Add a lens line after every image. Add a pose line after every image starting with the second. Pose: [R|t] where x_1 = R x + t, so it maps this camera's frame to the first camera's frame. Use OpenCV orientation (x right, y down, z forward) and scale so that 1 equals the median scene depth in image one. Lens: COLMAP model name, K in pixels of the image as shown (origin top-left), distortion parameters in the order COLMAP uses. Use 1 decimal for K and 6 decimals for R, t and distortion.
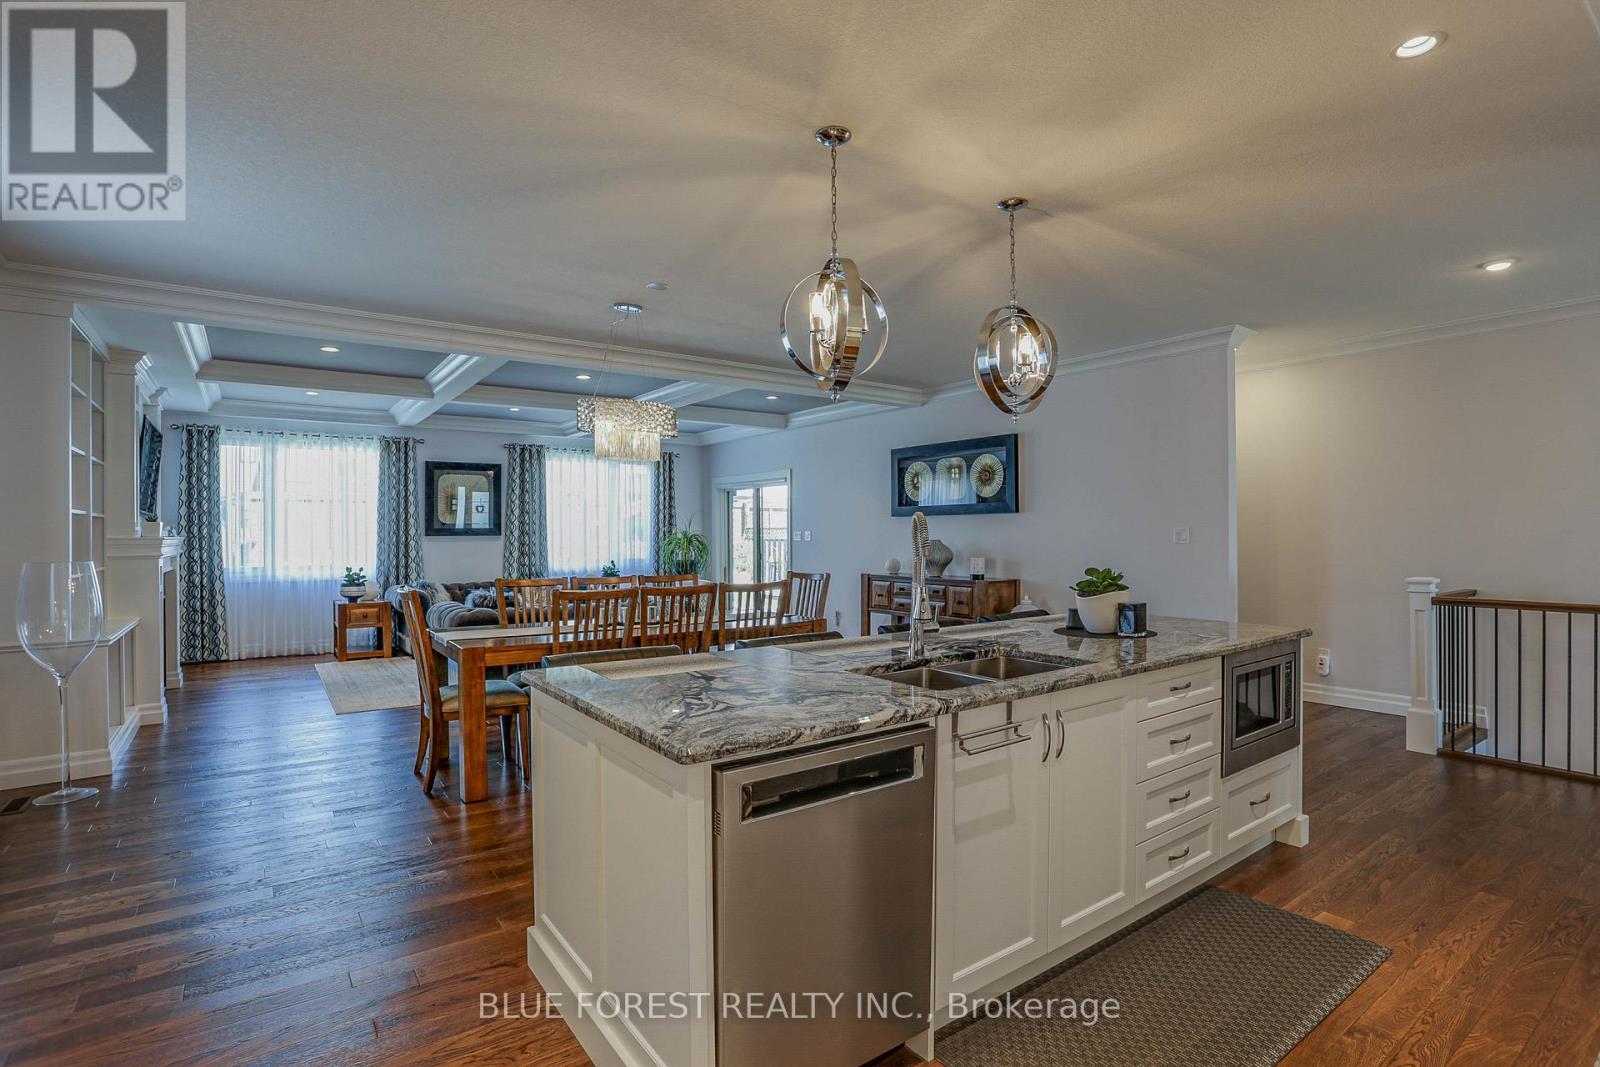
lens RADIAL K [[784.4, 0, 794.3], [0, 784.4, 533.0], [0, 0, 1]] dist [-0.085738, 0.041094]
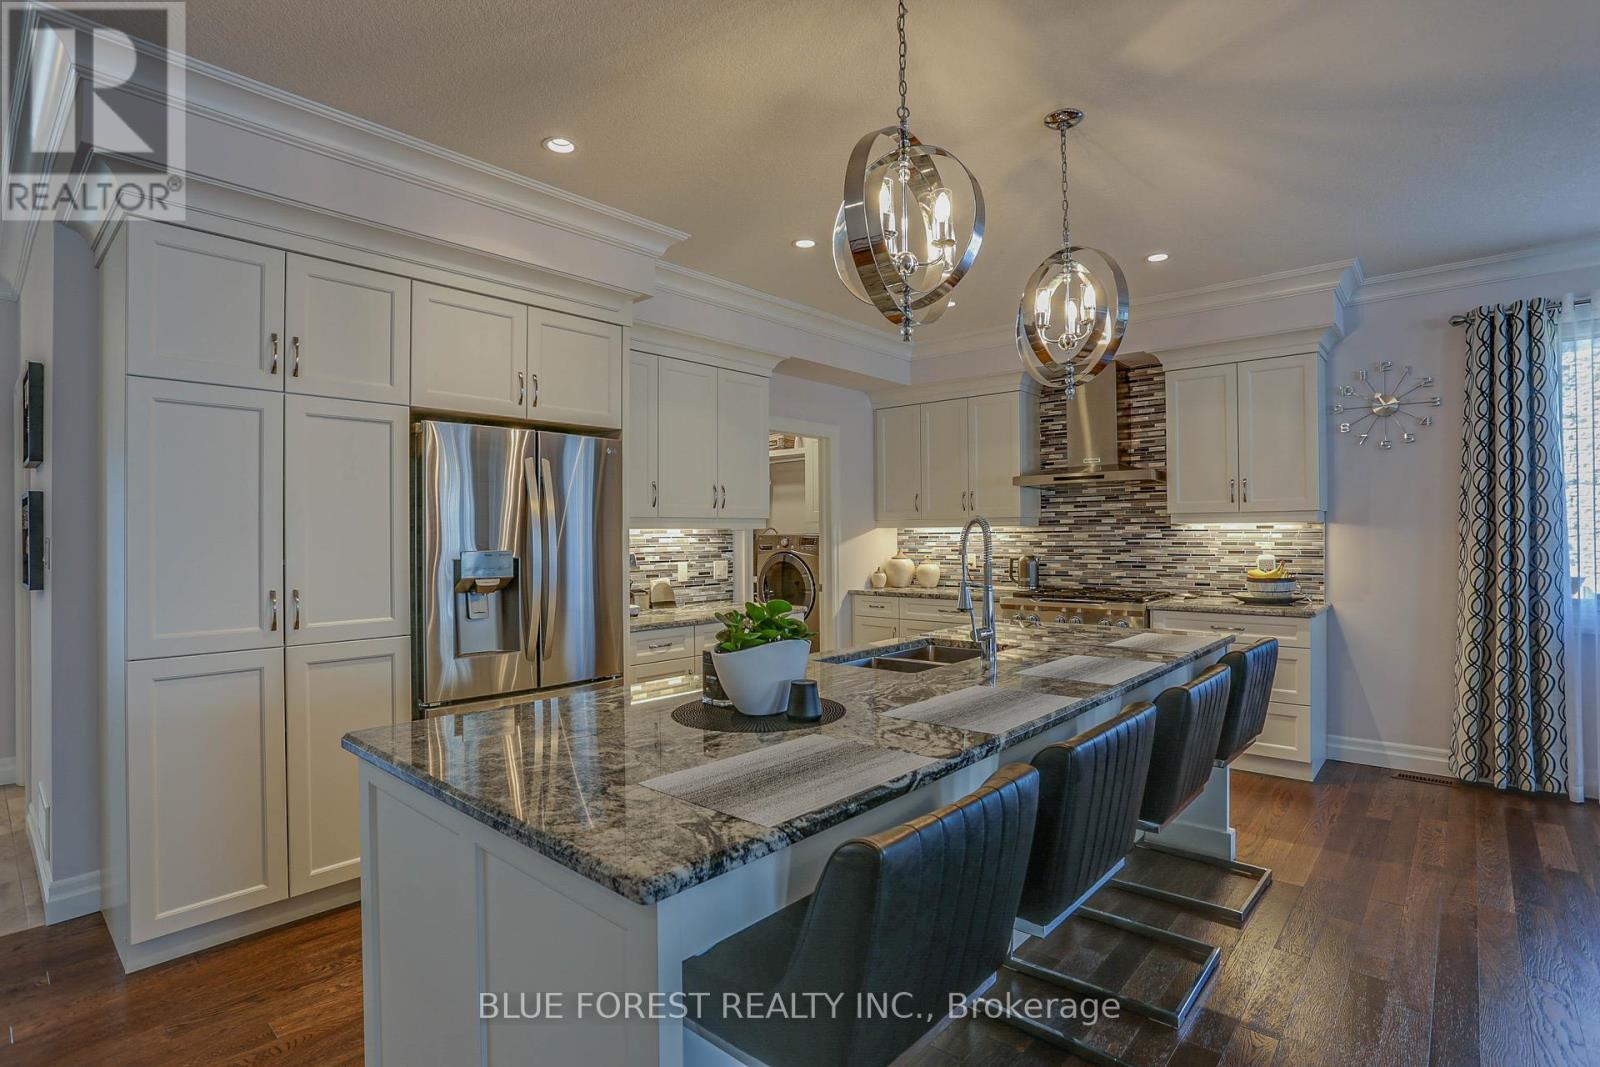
lens RADIAL K [[784.4, 0, 794.3], [0, 784.4, 533.0], [0, 0, 1]] dist [-0.085738, 0.041094]
pose [[-0.976654, 0.010099, -0.214582, 0.197743], [0.011248, 0.999928, -0.004133, -0.000272], [0.214525, -0.006450, -0.976697, 0.622737]]
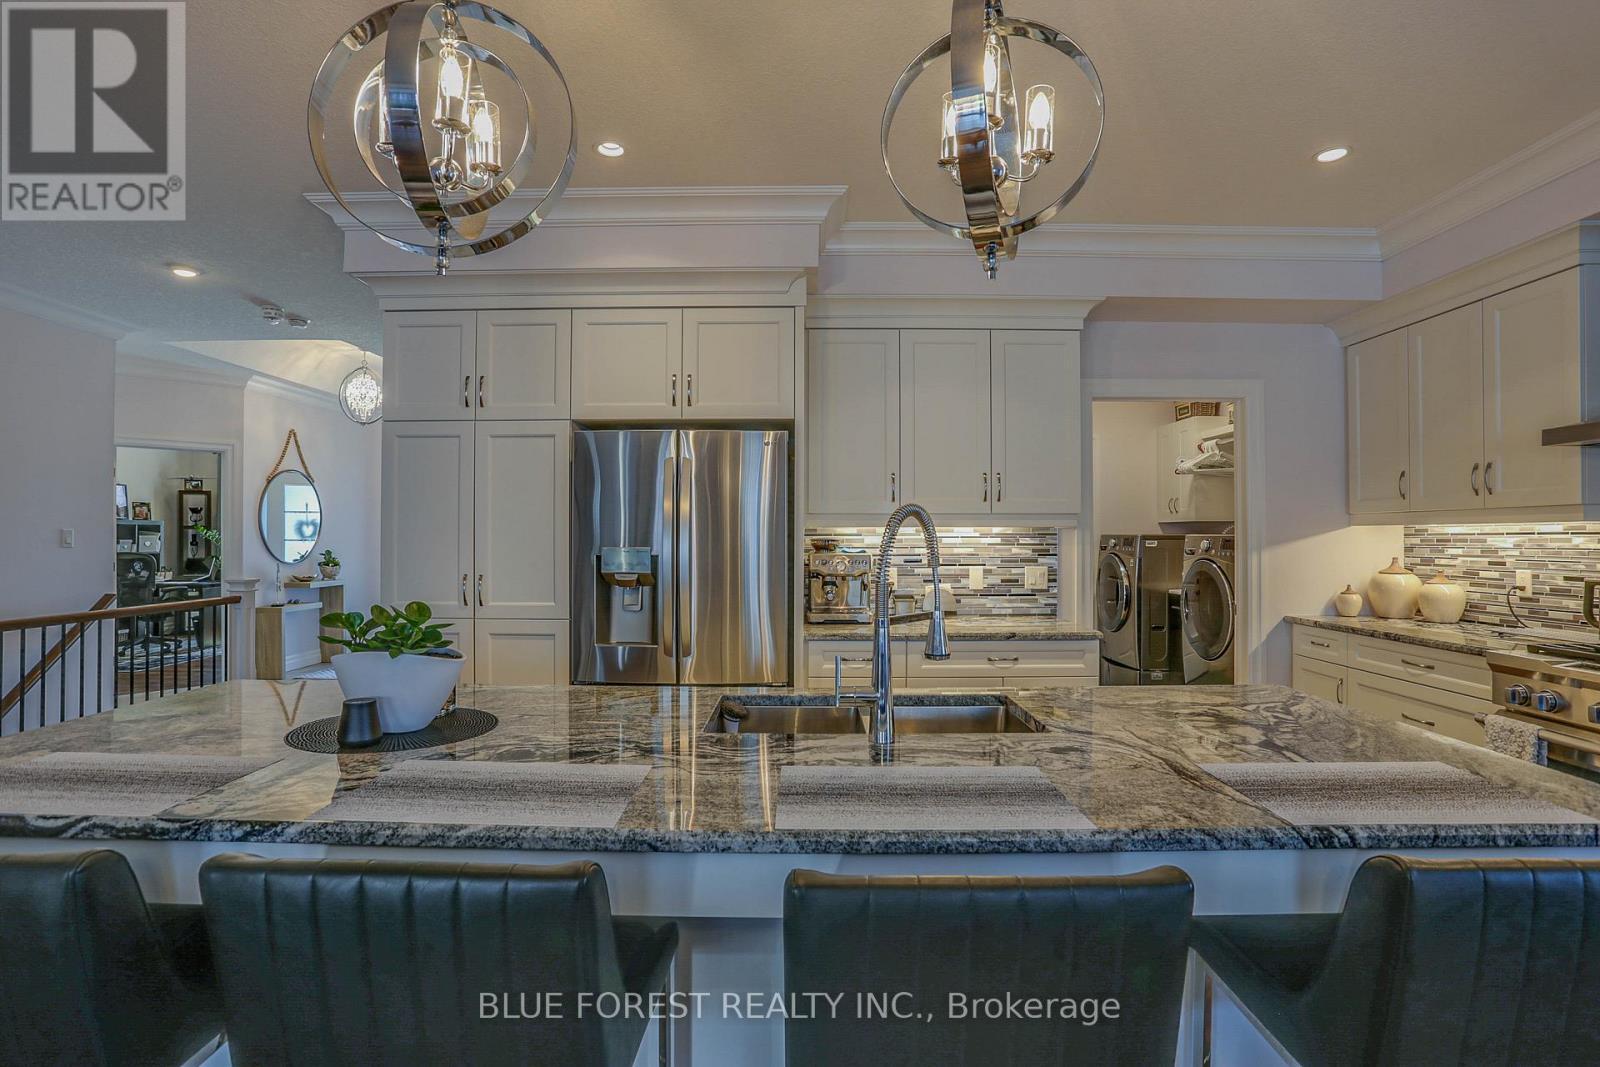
lens RADIAL K [[781.1, 0, 798.6], [0, 781.1, 530.6], [0, 0, 1]] dist [-0.078736, 0.037356]
pose [[-0.809413, 0.007787, 0.587189, -0.045192], [0.001425, 0.999935, -0.011296, 0.000852], [-0.587238, -0.008306, -0.809371, 0.496952]]
